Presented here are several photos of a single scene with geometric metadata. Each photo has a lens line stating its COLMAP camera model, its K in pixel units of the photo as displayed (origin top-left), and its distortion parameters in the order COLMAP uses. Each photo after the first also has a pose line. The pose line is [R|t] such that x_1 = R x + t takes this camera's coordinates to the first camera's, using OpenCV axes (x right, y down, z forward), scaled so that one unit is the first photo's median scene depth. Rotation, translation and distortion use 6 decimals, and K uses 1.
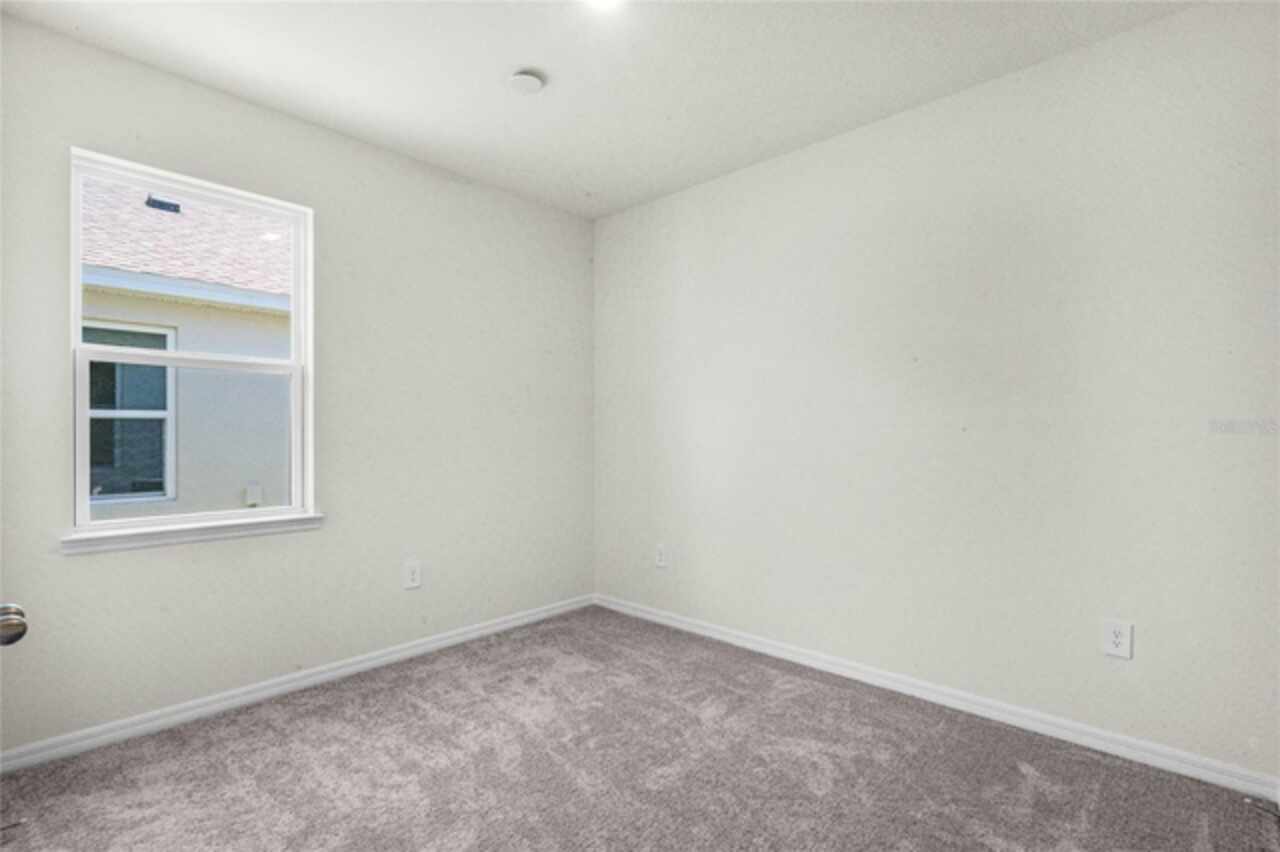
lens RADIAL K [[589.5, 0, 639.7], [0, 589.5, 435.1], [0, 0, 1]] dist [0.001522, 0.000269]
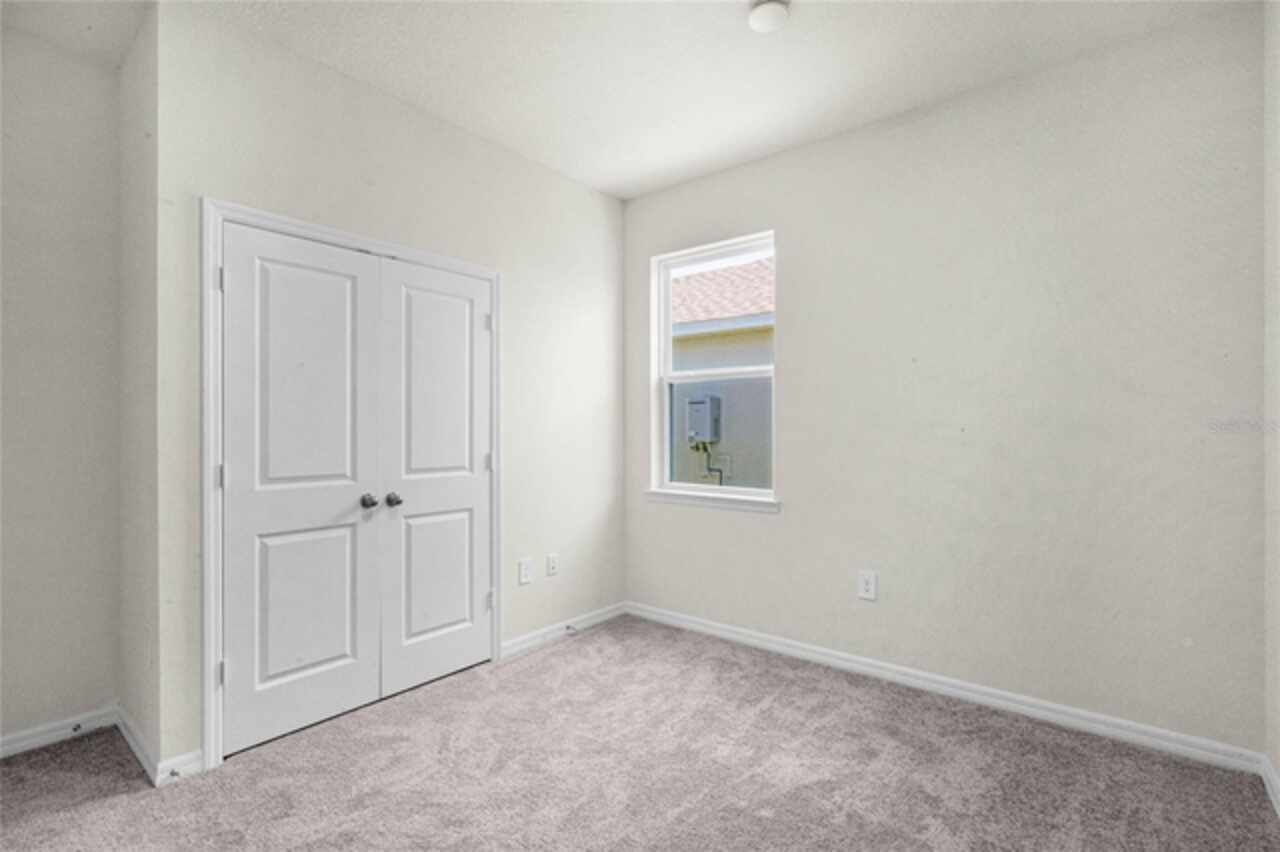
lens RADIAL K [[589.5, 0, 639.7], [0, 589.5, 435.1], [0, 0, 1]] dist [0.001522, 0.000269]
pose [[0.073726, 0.005163, -0.997265, 0.590645], [-0.003529, 0.999982, 0.004916, 0.005739], [0.997272, 0.003156, 0.073743, 0.707682]]
